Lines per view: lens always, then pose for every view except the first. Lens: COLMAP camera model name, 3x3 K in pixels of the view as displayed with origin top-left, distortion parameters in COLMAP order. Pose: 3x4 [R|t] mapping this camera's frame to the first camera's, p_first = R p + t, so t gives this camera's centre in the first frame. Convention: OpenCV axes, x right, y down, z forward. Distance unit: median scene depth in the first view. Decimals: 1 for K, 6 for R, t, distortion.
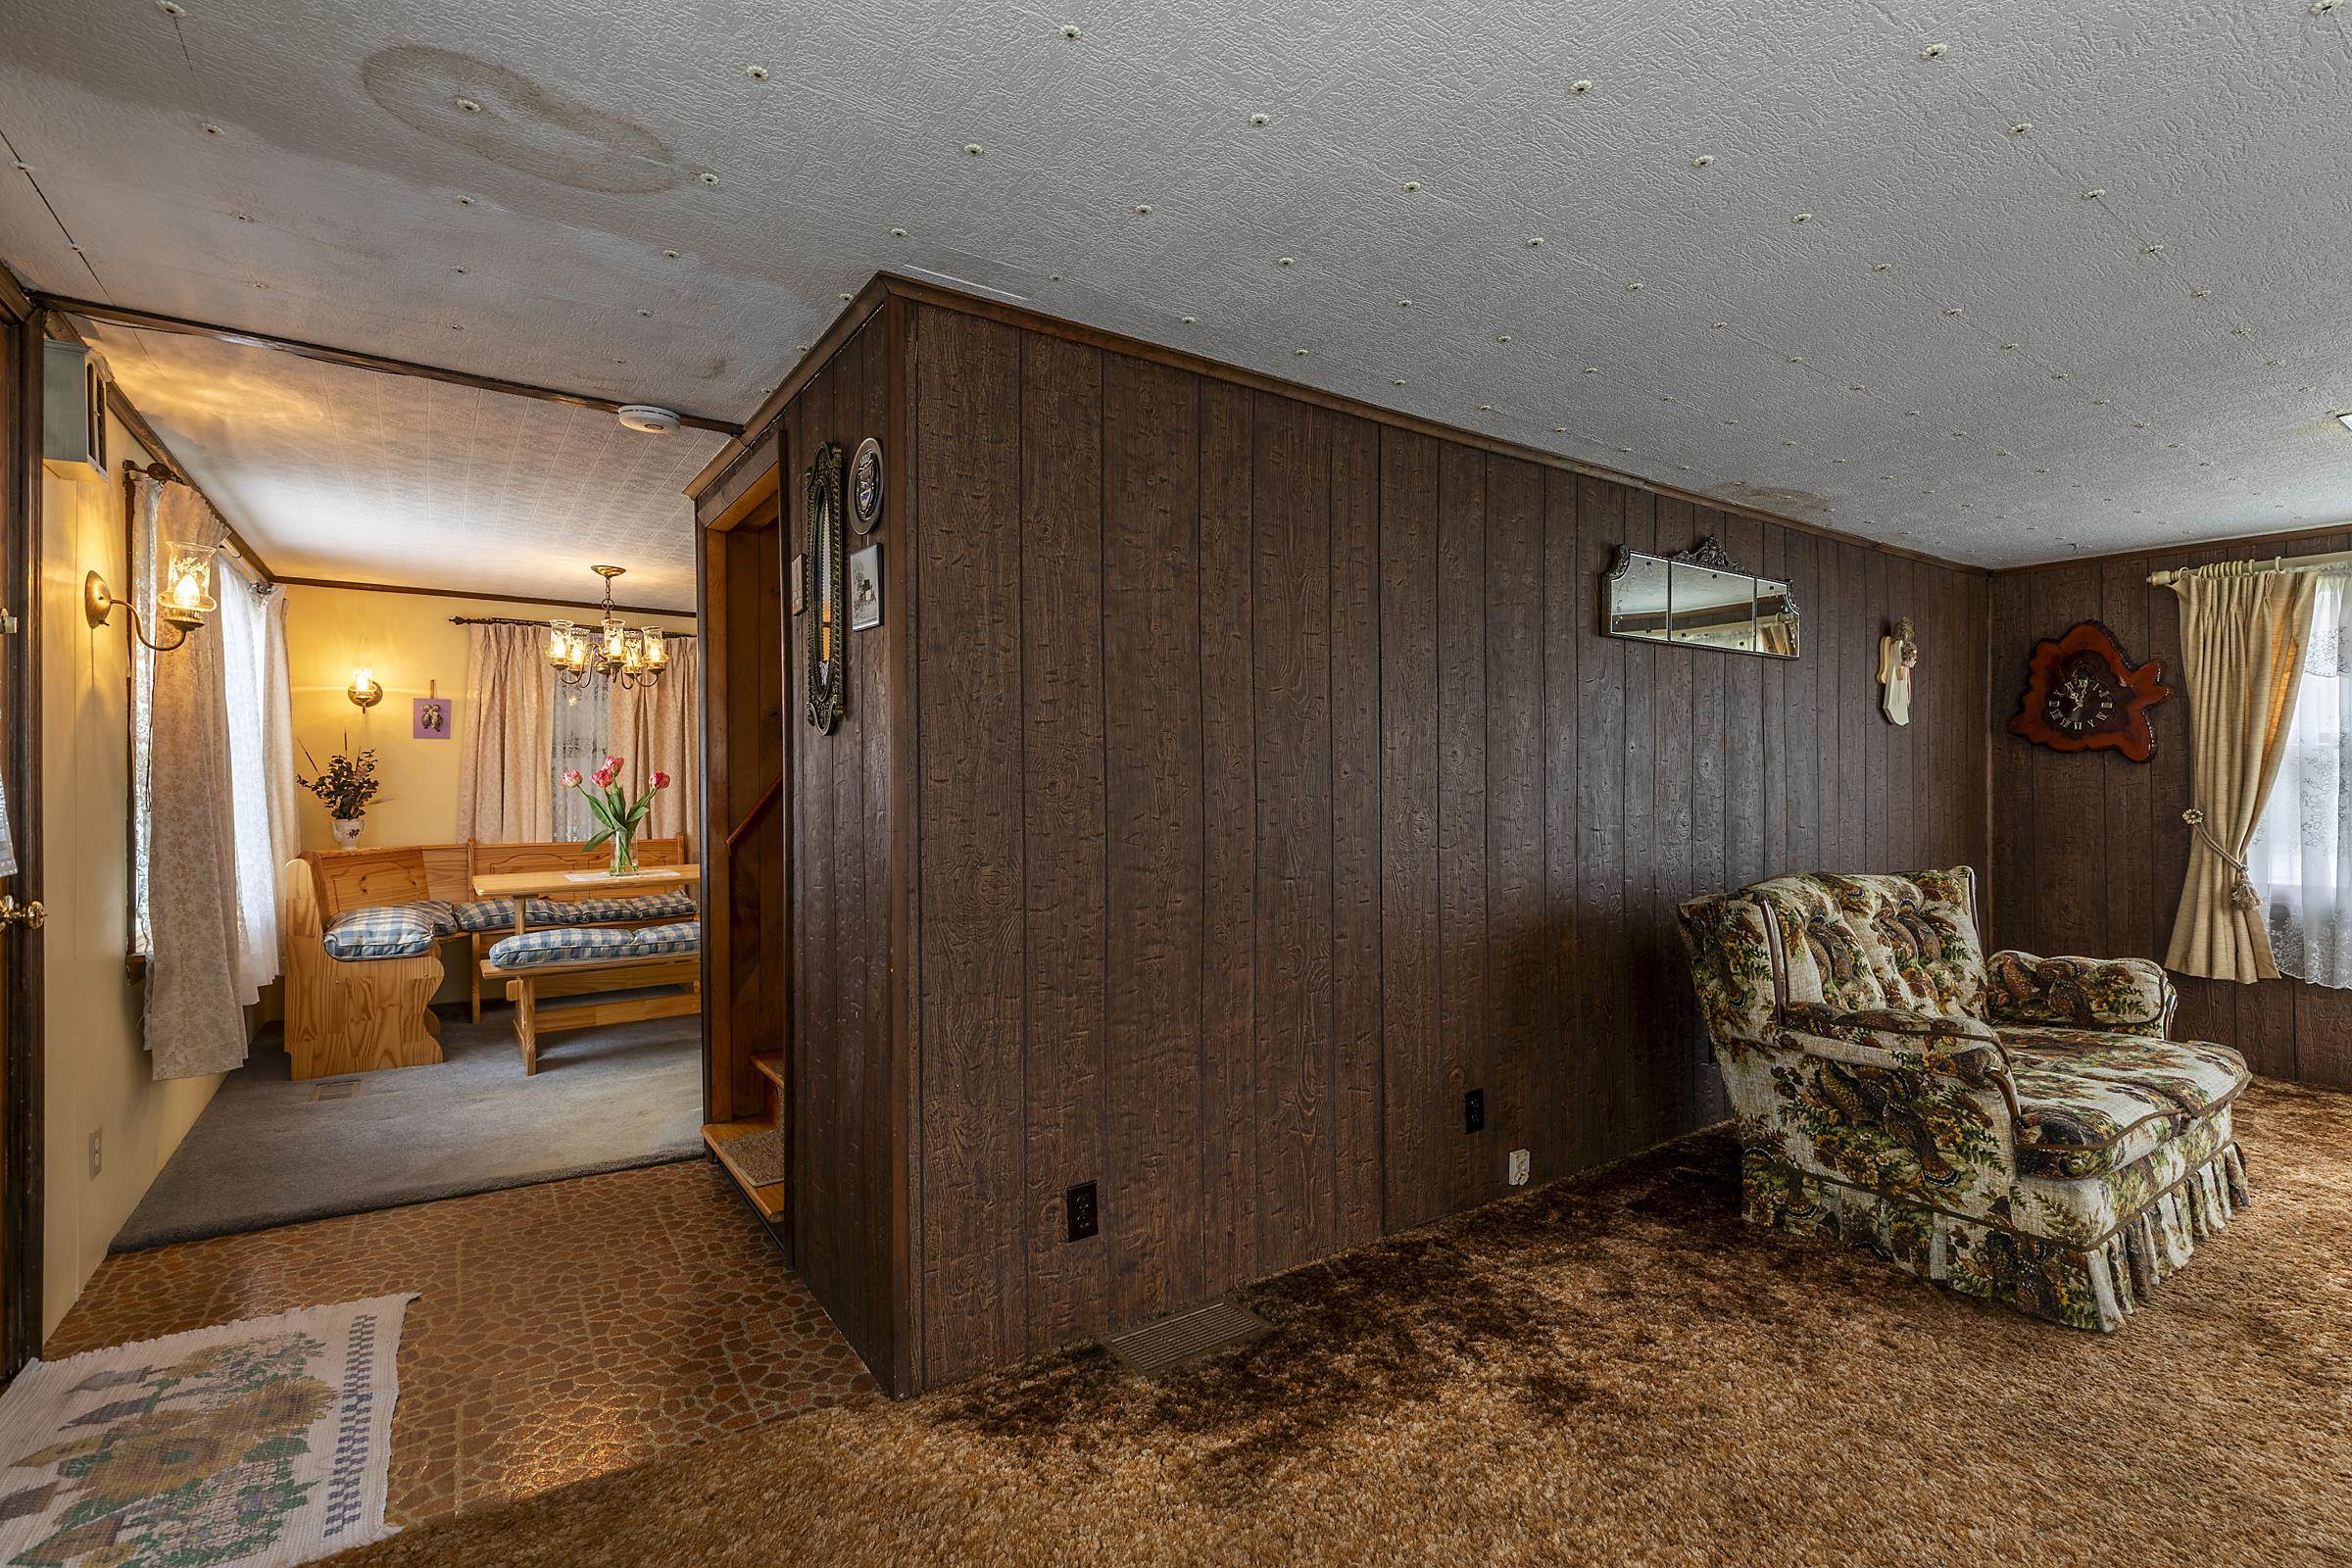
lens RADIAL K [[1064.0, 0, 1186.9], [0, 1064.0, 777.7], [0, 0, 1]] dist [0.004489, 0.000823]
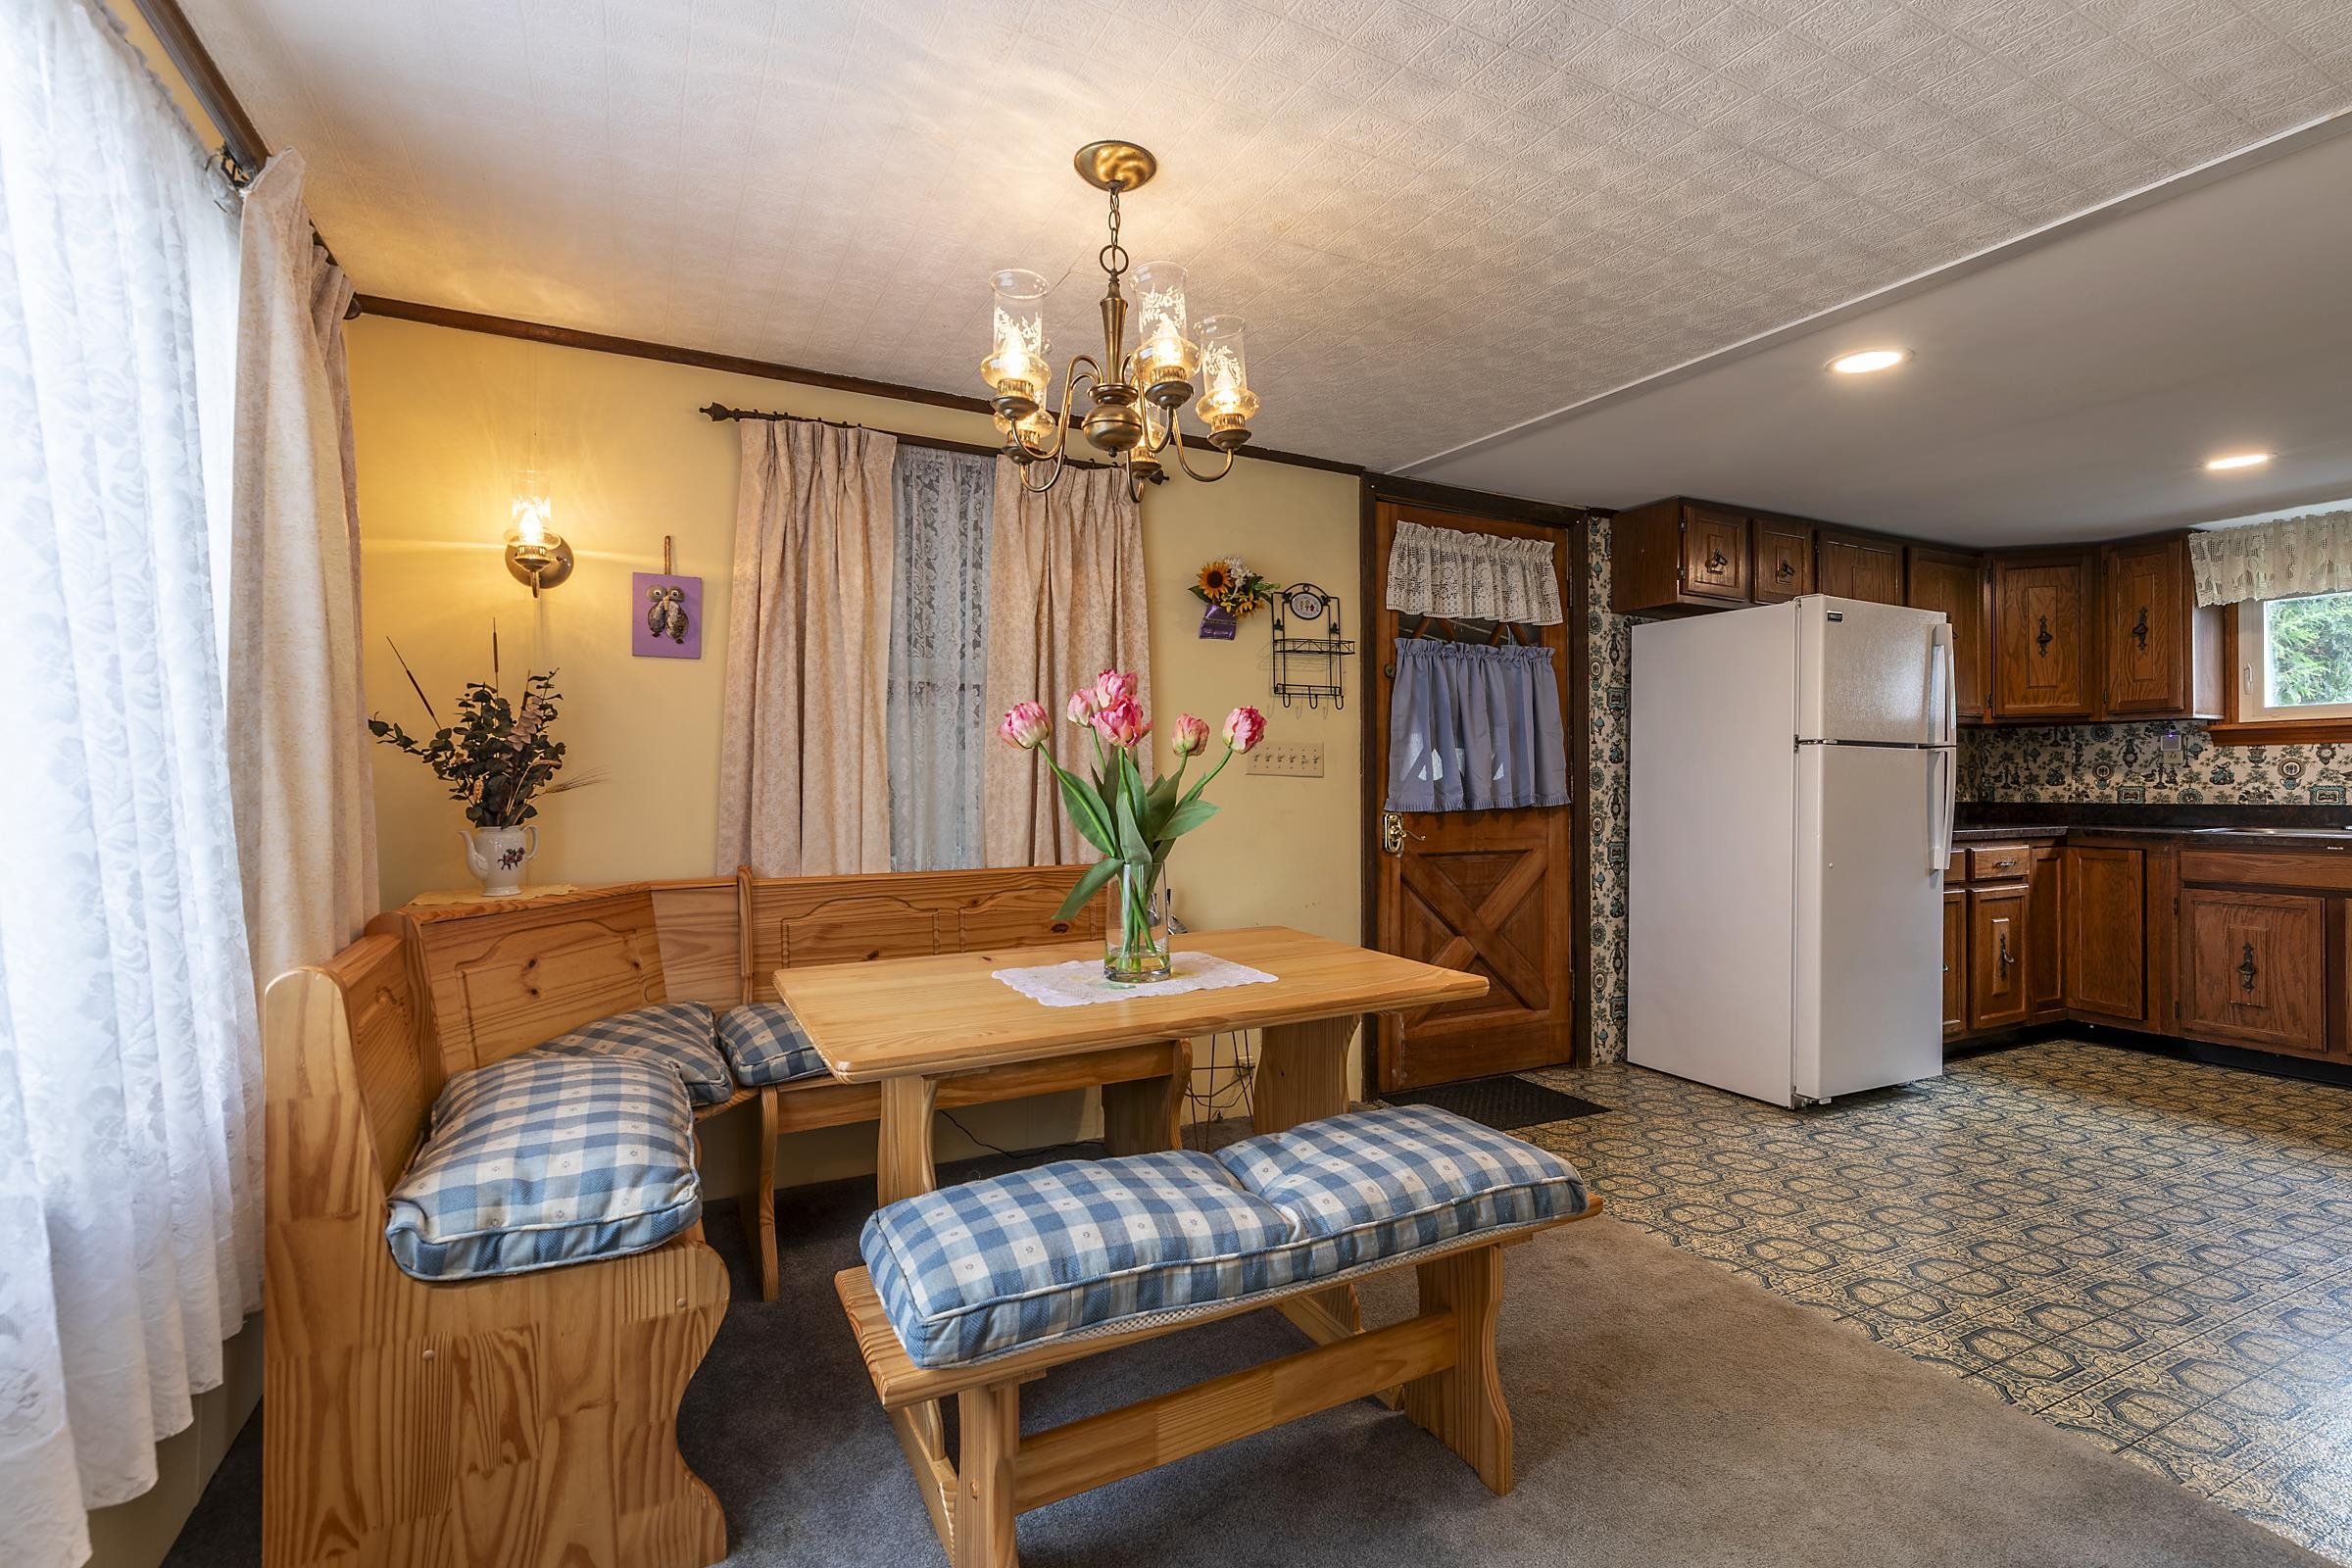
lens RADIAL K [[1064.0, 0, 1197.1], [0, 1064.0, 779.8], [0, 0, 1]] dist [0.004489, 0.000823]
pose [[0.991655, 0.000594, -0.128917, -0.440316], [0.000270, 0.999978, 0.006691, 0.016572], [0.128918, -0.006670, 0.991633, 0.596082]]
